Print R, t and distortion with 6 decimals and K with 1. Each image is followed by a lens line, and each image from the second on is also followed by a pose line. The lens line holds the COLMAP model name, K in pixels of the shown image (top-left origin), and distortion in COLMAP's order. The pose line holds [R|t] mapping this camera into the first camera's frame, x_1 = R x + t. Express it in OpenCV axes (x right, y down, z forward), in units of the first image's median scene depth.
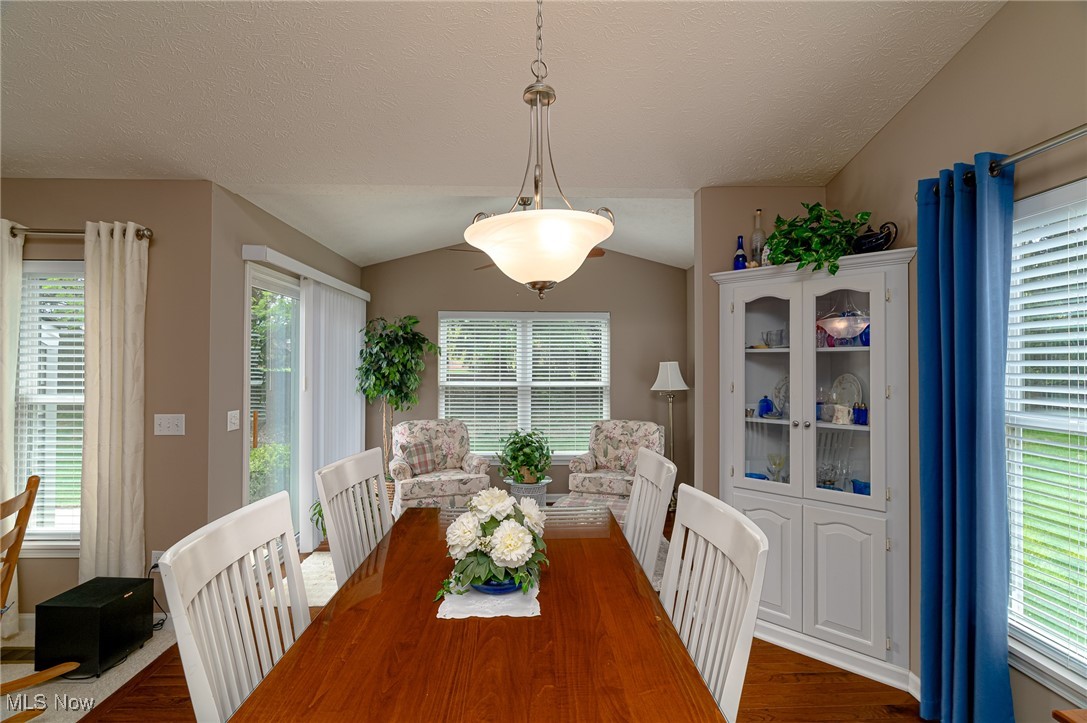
lens RADIAL K [[493.1, 0, 544.0], [0, 493.1, 360.0], [0, 0, 1]] dist [-0.002746, 0.001377]
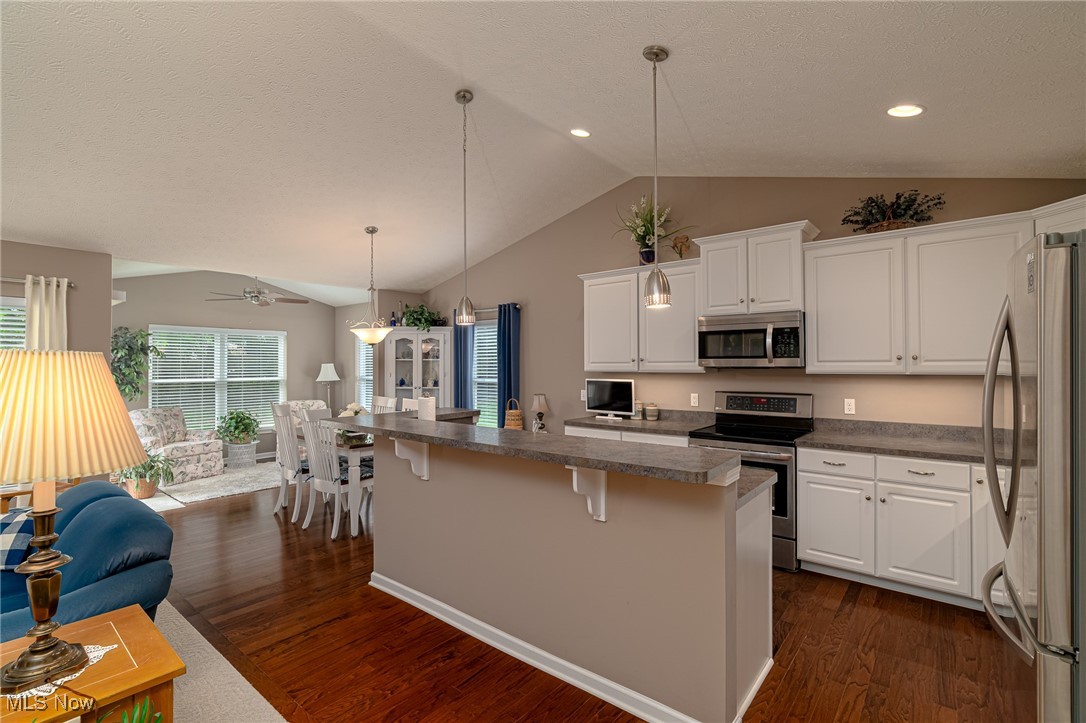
lens RADIAL K [[492.7, 0, 526.6], [0, 492.7, 361.2], [0, 0, 1]] dist [-0.002746, 0.001377]
pose [[0.677646, 0.002193, 0.735385, -0.559648], [-0.003383, 0.999994, 0.000135, -0.008193], [-0.735380, -0.002580, 0.677650, -0.668267]]
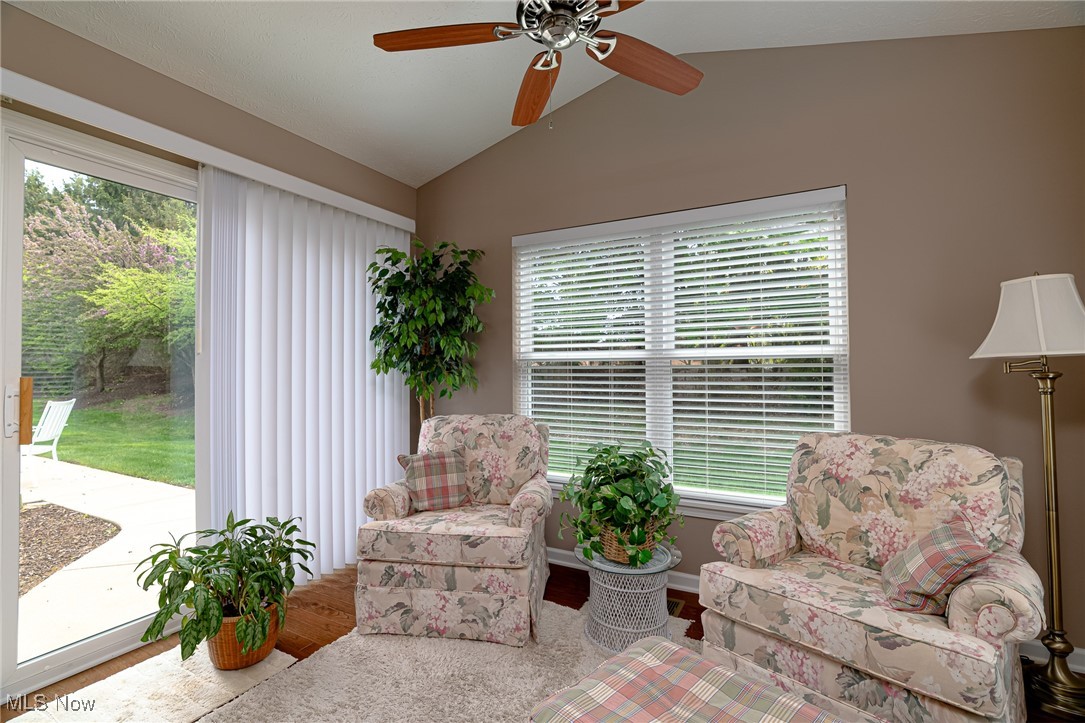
lens RADIAL K [[492.2, 0, 541.4], [0, 492.2, 357.8], [0, 0, 1]] dist [-0.002746, 0.001377]
pose [[0.861832, -0.018581, -0.506853, 0.138615], [0.013595, 0.999816, -0.013537, 0.066846], [0.507011, 0.004775, 0.861926, 0.569812]]
